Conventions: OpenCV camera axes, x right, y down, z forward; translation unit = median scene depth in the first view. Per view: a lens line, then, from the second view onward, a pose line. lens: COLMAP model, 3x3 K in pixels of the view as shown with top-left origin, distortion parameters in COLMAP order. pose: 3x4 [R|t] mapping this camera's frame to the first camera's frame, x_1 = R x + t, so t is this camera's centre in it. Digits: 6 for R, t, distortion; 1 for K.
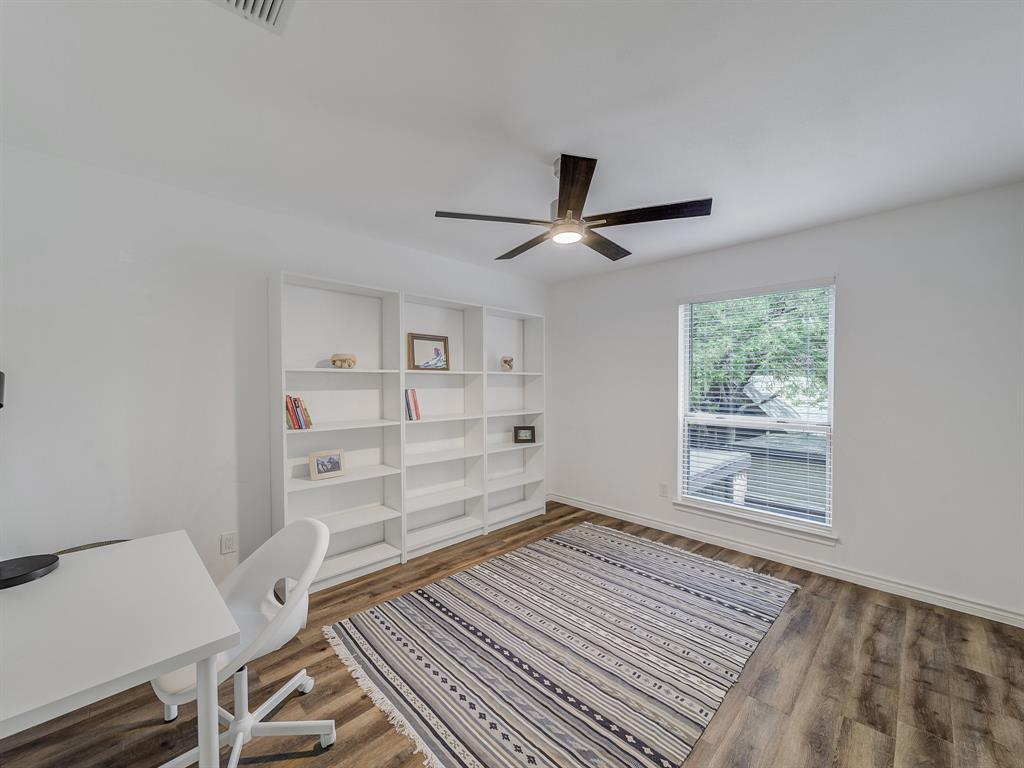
lens RADIAL K [[400.7, 0, 514.7], [0, 400.7, 383.5], [0, 0, 1]] dist [0.001981, -0.000461]
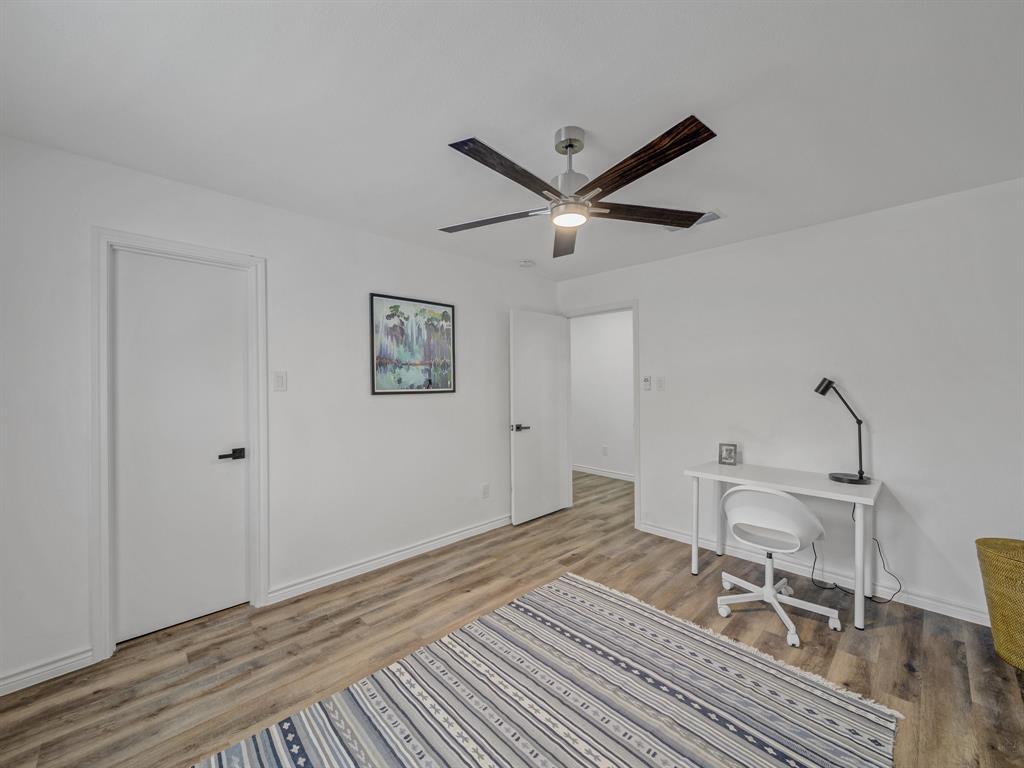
lens RADIAL K [[400.7, 0, 509.3], [0, 400.7, 392.2], [0, 0, 1]] dist [0.001981, -0.000461]
pose [[-0.999753, 0.002253, 0.022117, 0.267360], [0.002766, 0.999728, 0.023164, -0.007492], [-0.022059, 0.023219, -0.999487, 2.035902]]
